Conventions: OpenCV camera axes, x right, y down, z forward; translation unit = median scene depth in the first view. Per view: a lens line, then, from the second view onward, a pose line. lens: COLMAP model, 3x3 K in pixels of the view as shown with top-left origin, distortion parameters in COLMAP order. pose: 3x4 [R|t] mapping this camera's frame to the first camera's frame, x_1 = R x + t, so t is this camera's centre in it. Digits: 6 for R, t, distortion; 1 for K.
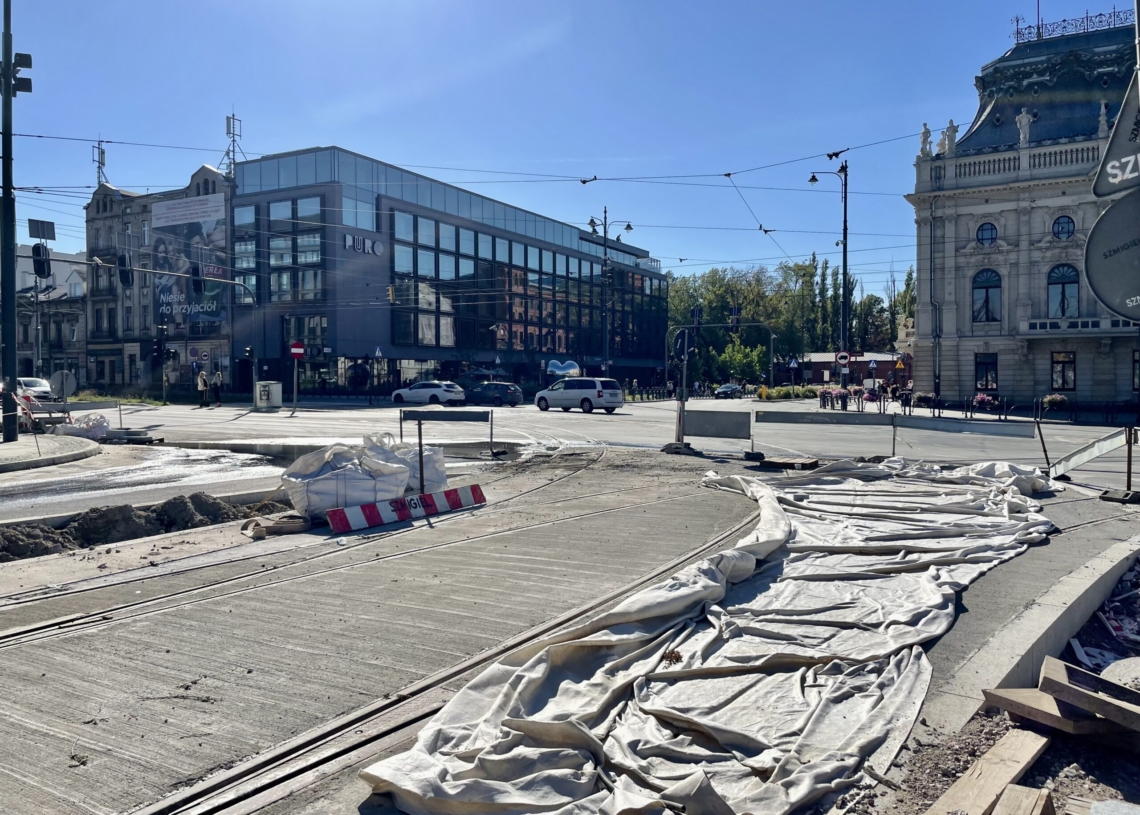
lens RADIAL K [[837.1, 0, 570.0], [0, 837.1, 407.5], [0, 0, 1]] dist [0.000785, -0.000895]
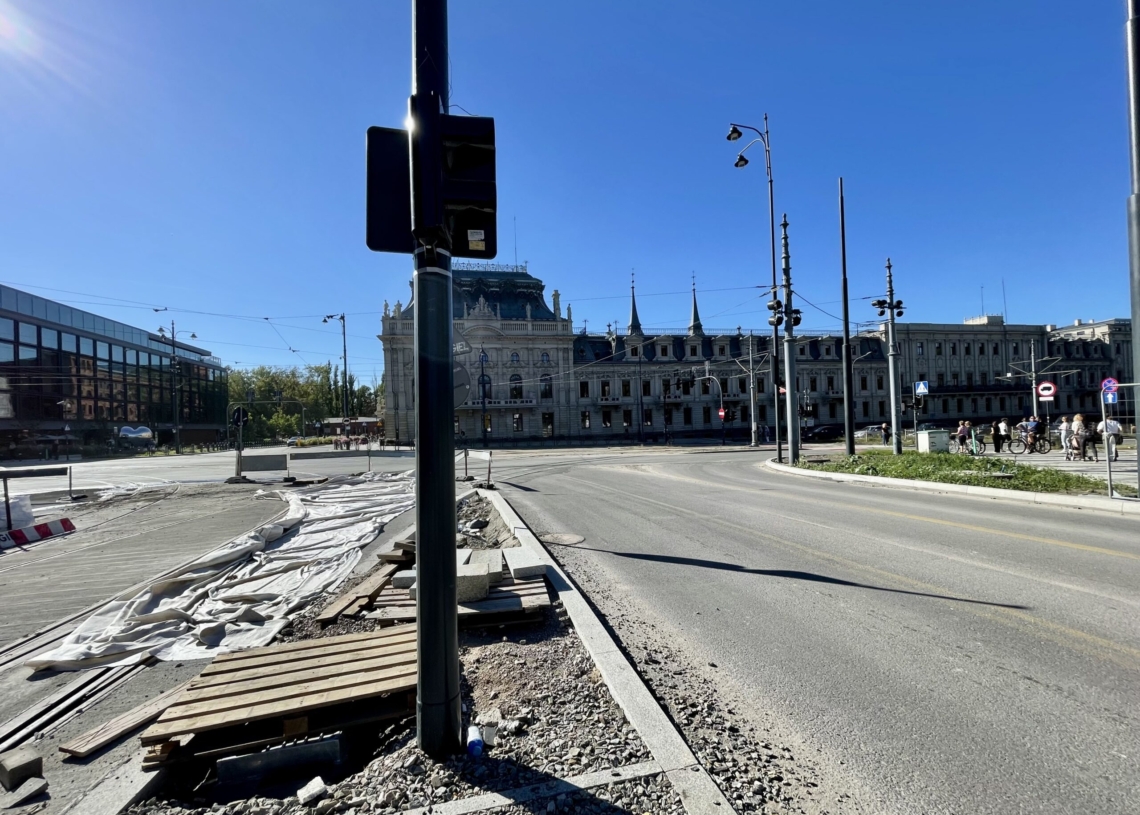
lens RADIAL K [[478.4, 0, 569.7], [0, 478.4, 418.5], [0, 0, 1]] dist [0.001775, 0.000672]
pose [[0.742756, -0.019590, 0.669275, -0.013343], [0.058669, 0.997631, -0.035910, 0.001574], [-0.666987, 0.065938, 0.742146, -0.148218]]
